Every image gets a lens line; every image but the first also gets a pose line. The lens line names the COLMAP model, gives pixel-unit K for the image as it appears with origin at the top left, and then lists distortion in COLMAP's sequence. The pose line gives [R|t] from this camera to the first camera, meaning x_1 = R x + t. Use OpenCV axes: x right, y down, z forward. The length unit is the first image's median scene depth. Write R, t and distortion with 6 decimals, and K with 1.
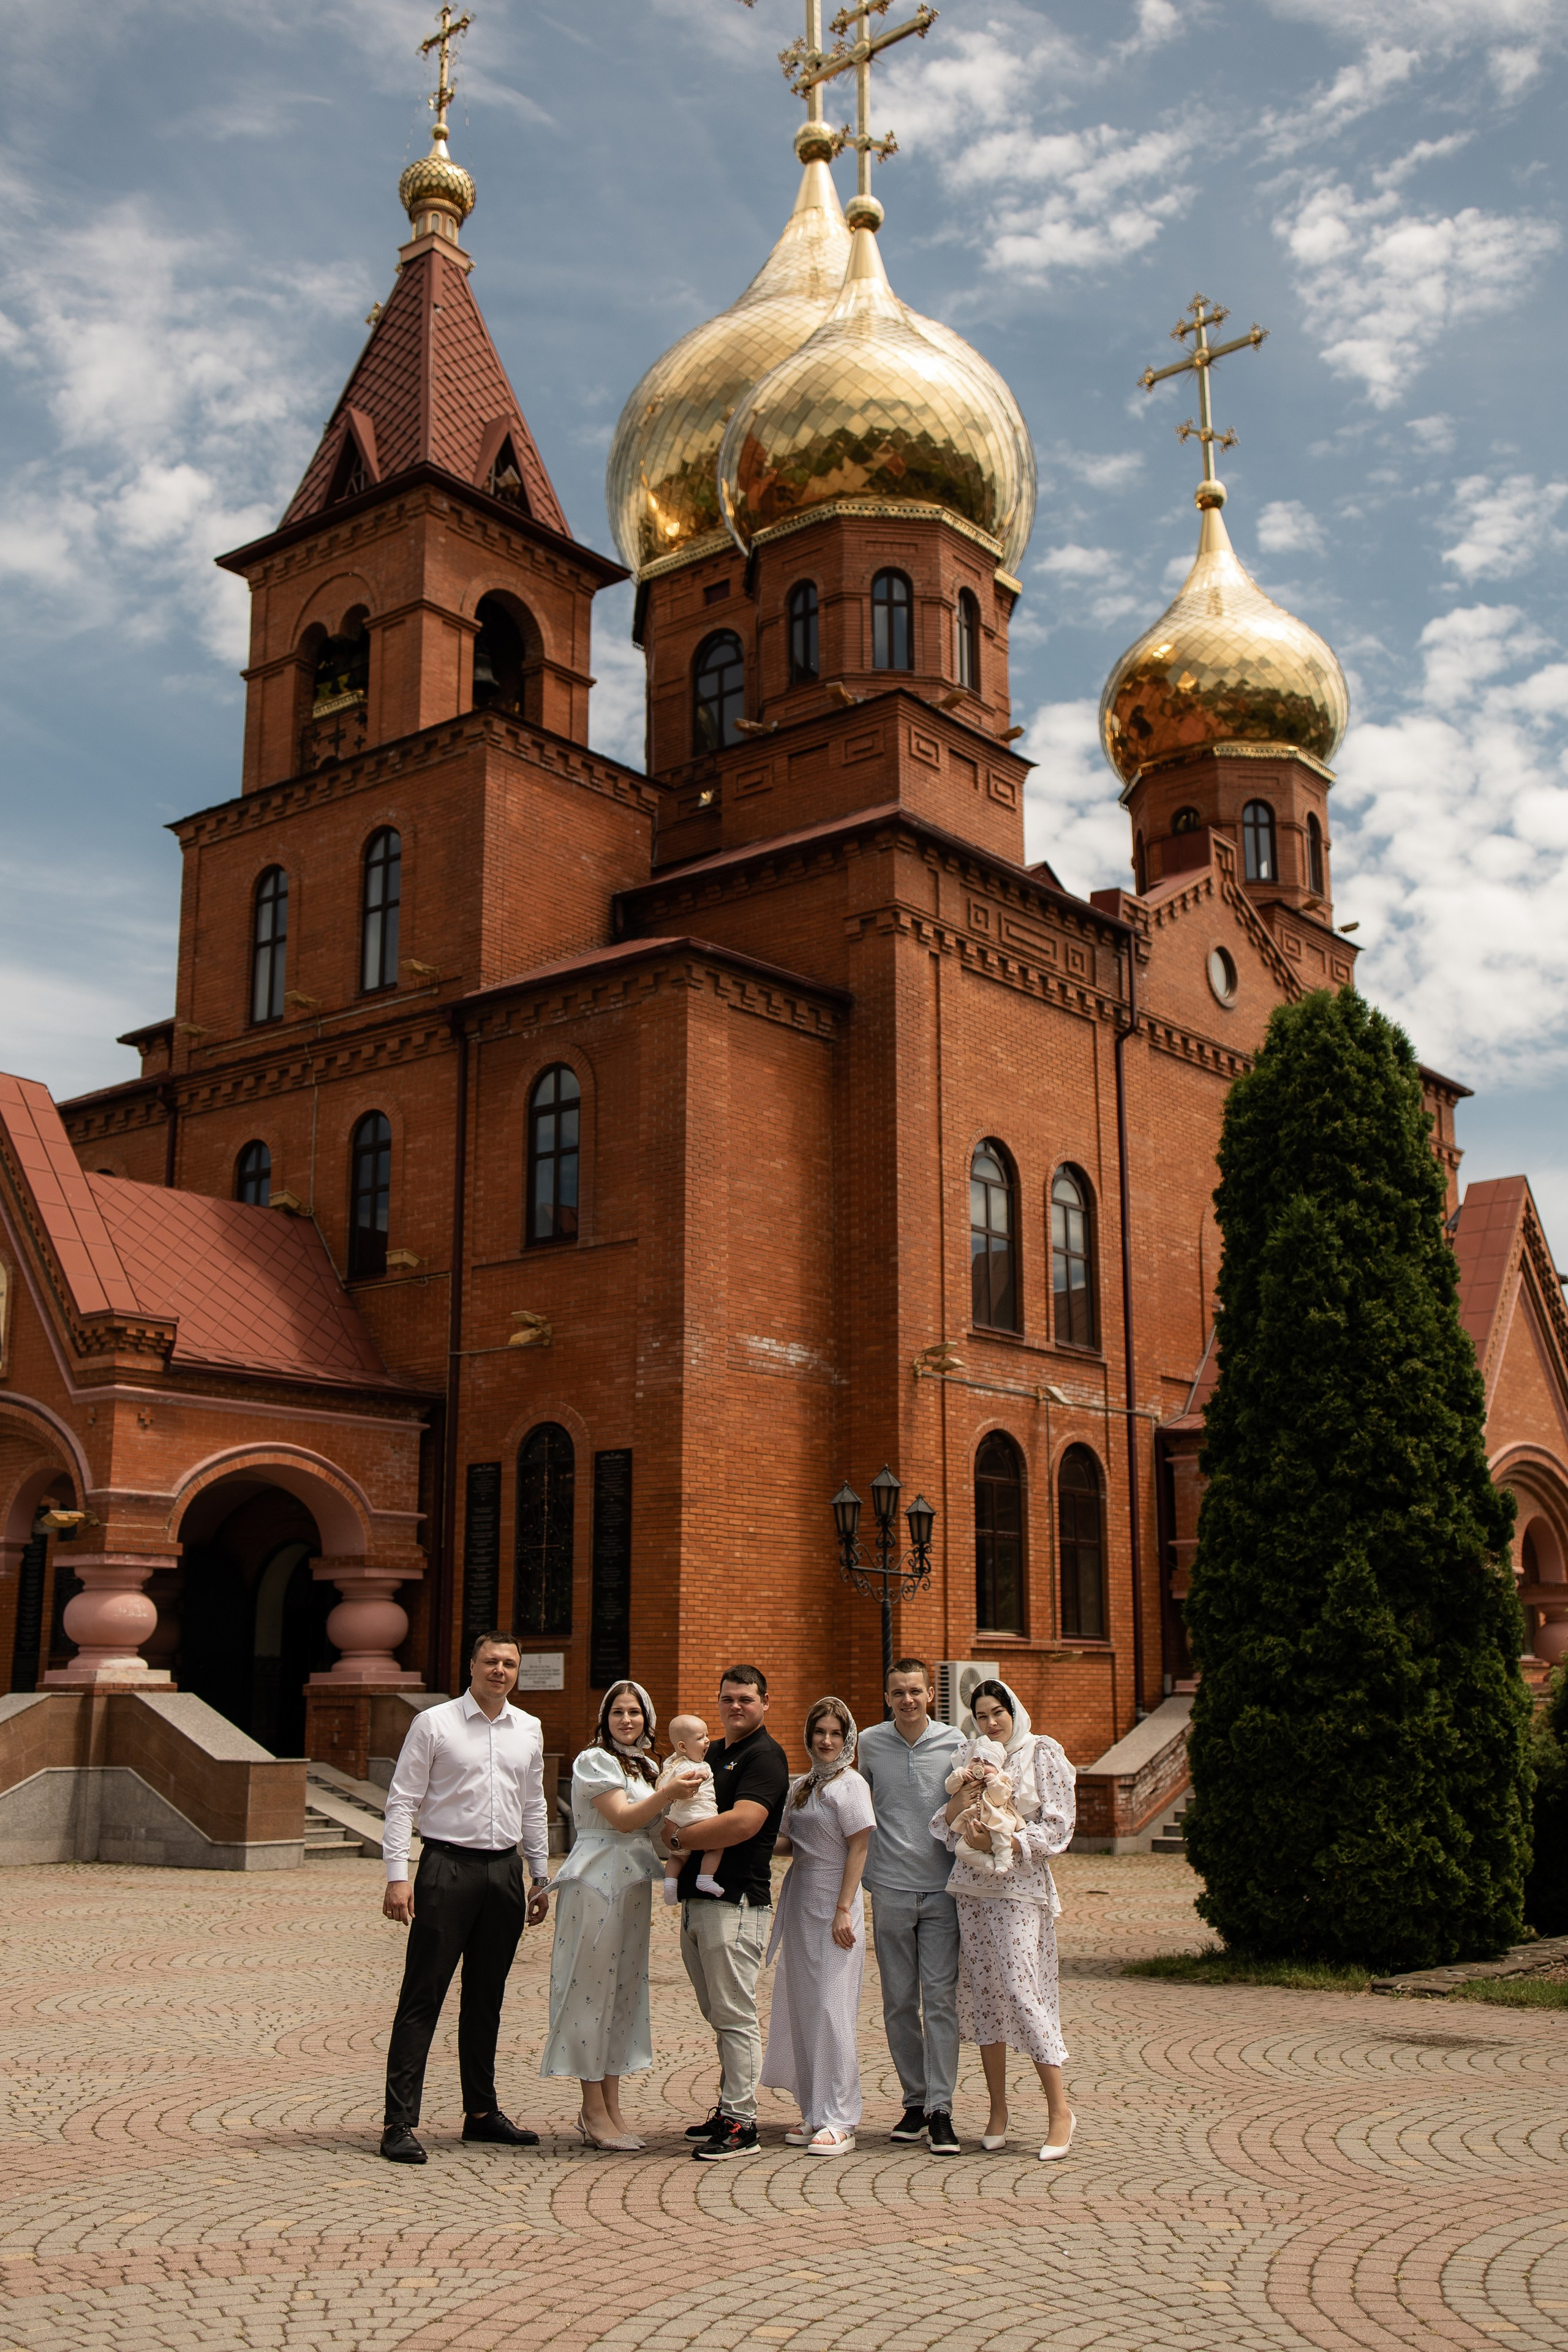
lens RADIAL K [[2430.6, 0, 800.1], [0, 2430.6, 1180.6], [0, 0, 1]] dist [-0.001679, 0.000000]
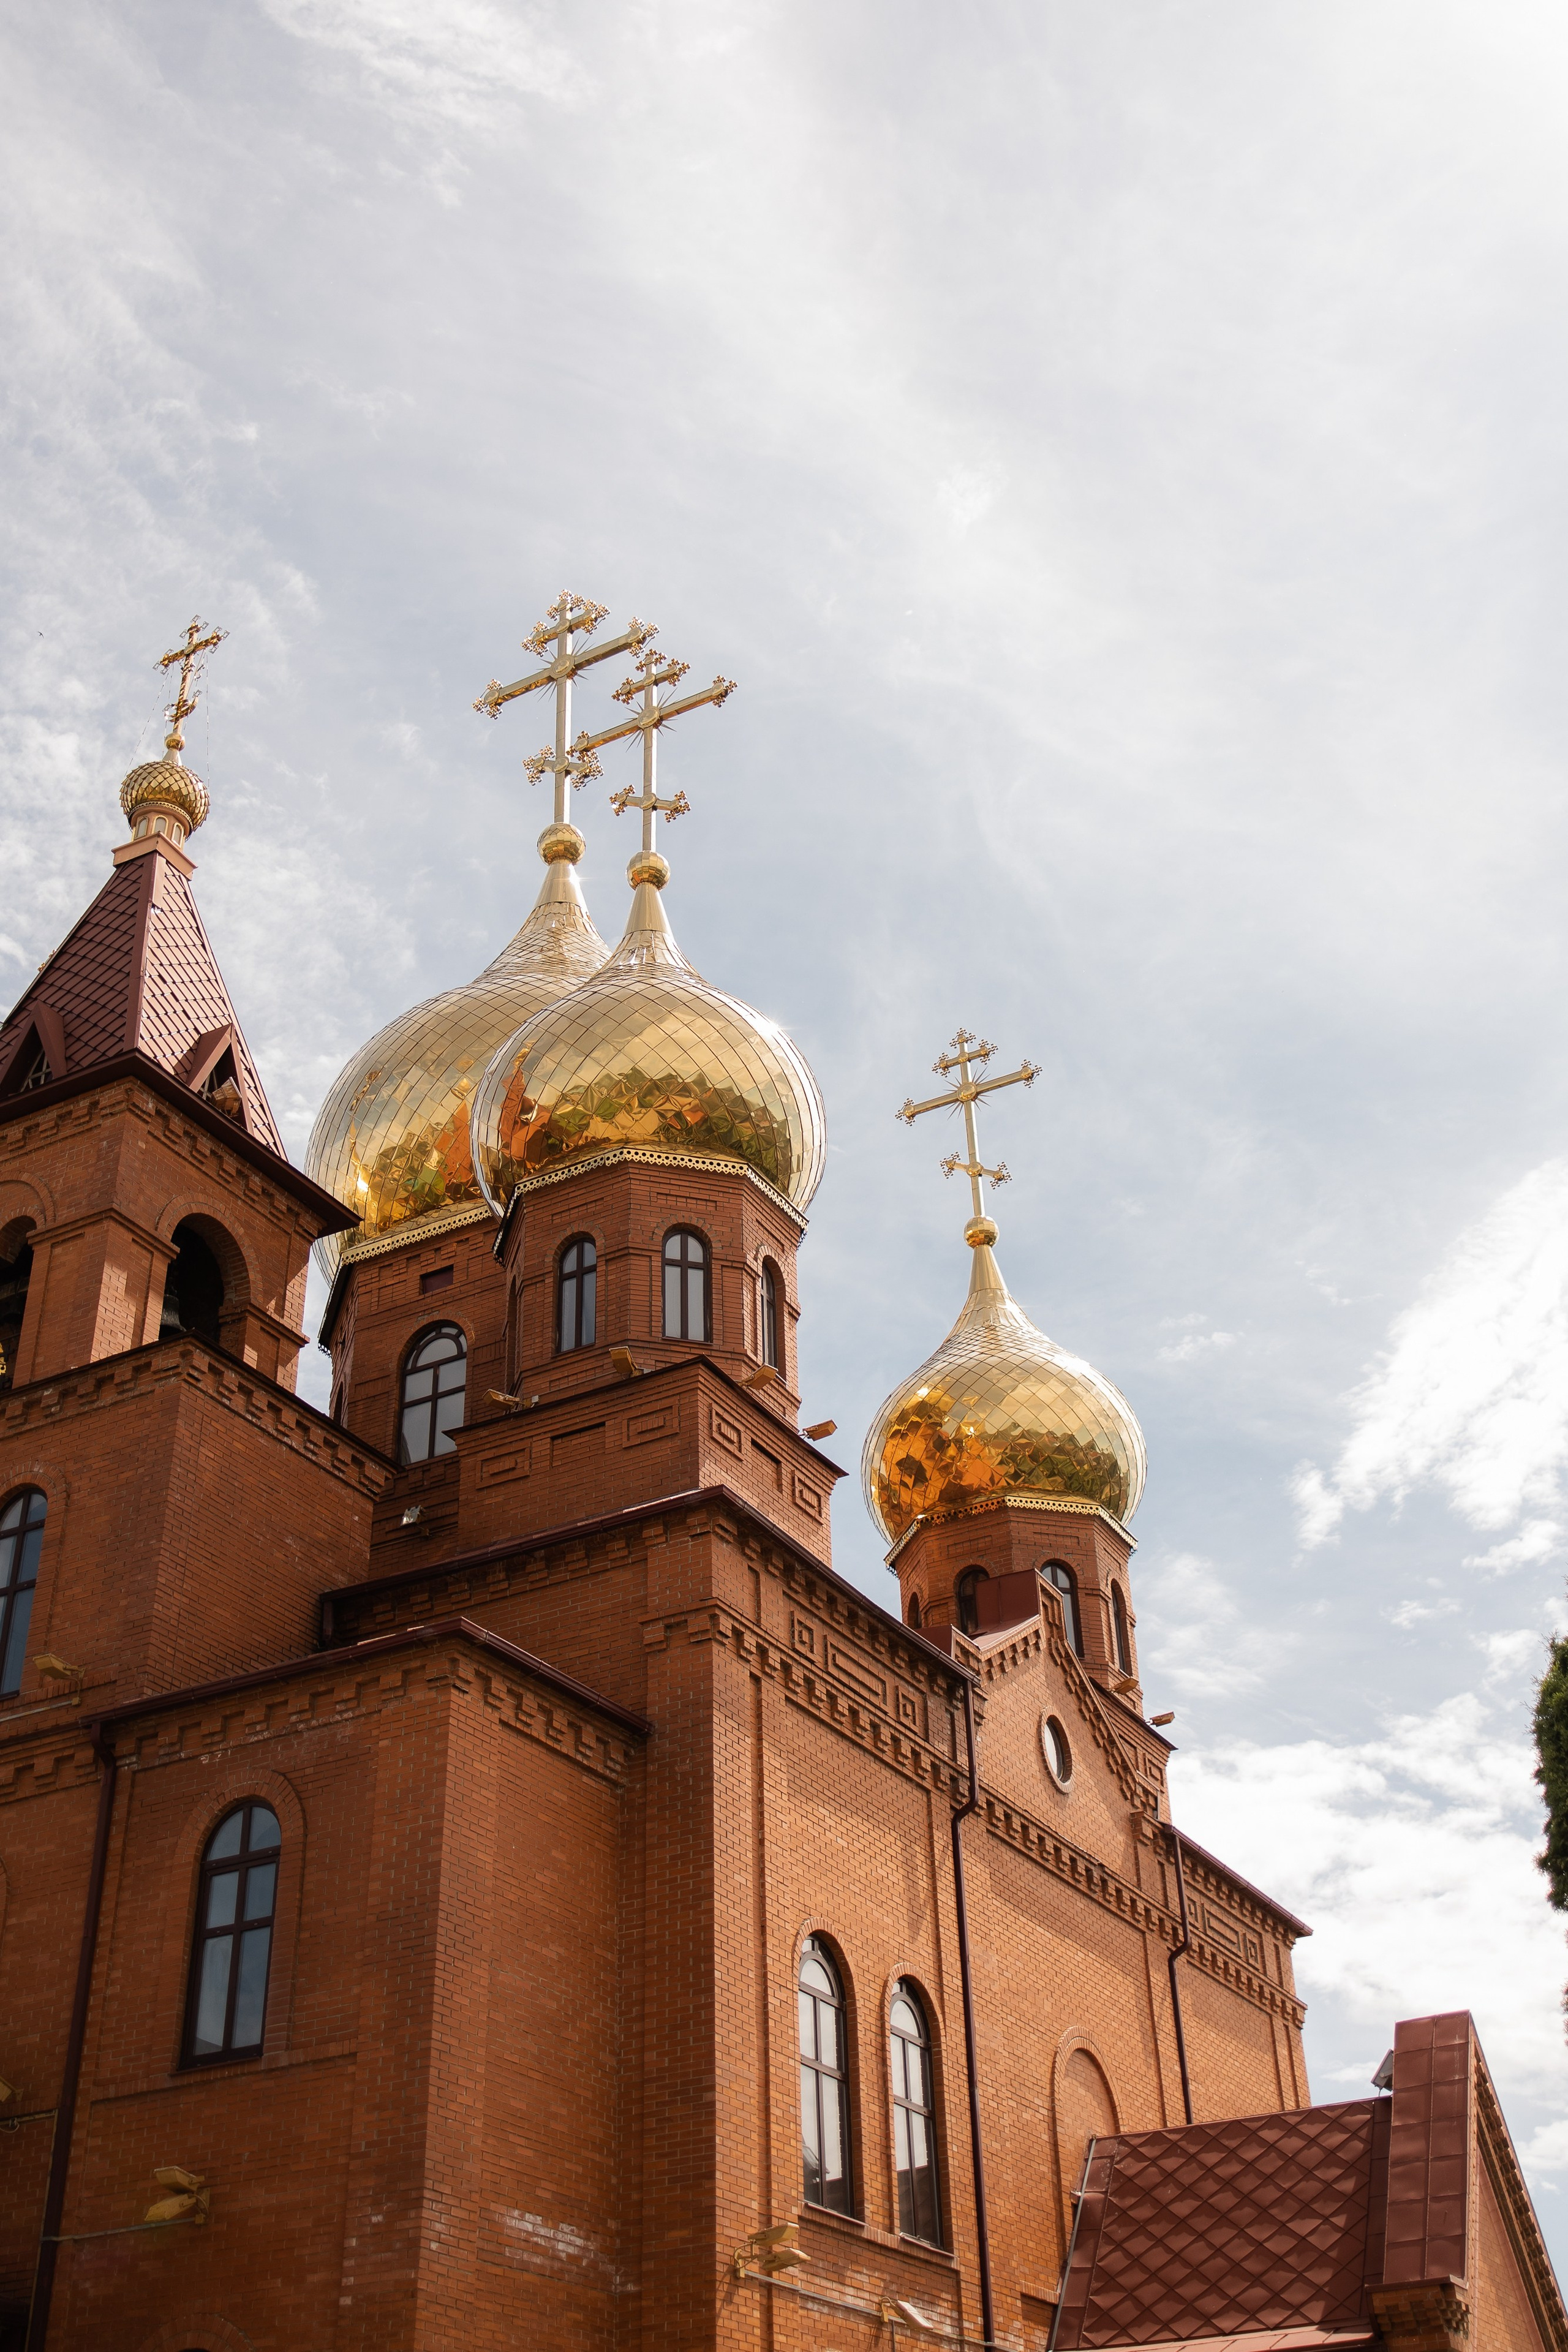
lens RADIAL K [[2430.6, 0, 759.8], [0, 2430.6, 1155.5], [0, 0, 1]] dist [-0.001679, 0.000000]
pose [[0.982729, 0.080985, 0.166388, -0.079777], [-0.012184, 0.925519, -0.378506, 0.042501], [-0.184648, 0.369941, 0.910521, 0.229084]]
